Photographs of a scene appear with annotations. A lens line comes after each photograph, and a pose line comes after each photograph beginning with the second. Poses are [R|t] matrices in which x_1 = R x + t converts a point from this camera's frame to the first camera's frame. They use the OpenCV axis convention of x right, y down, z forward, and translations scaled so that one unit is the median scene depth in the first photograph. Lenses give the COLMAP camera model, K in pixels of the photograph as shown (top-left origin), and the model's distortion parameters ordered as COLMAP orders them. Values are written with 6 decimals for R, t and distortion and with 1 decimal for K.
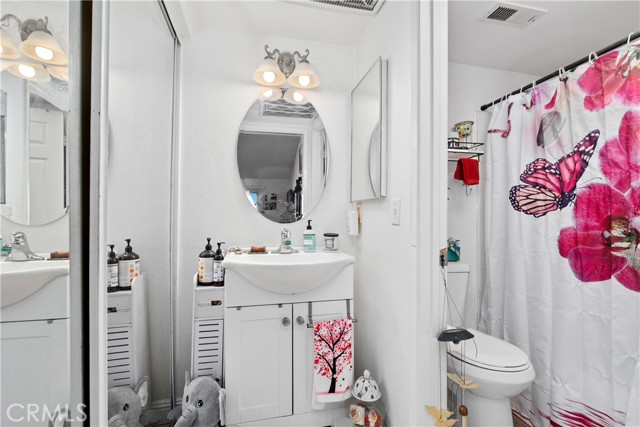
lens RADIAL K [[292.7, 0, 320.0], [0, 292.7, 213.5], [0, 0, 1]] dist [-0.010776, 0.000845]
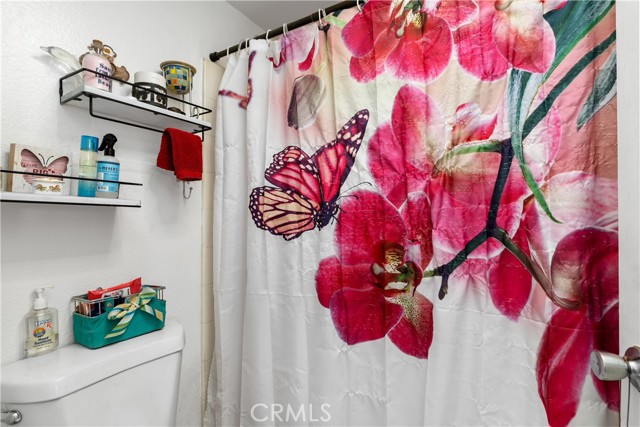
lens RADIAL K [[319.9, 0, 320.0], [0, 319.9, 213.5], [0, 0, 1]] dist [-0.000942, -0.000443]
pose [[0.699431, 0.007308, 0.714662, 0.335681], [-0.005844, 0.999973, -0.004506, -0.044908], [-0.714676, -0.001025, 0.699455, 0.519852]]
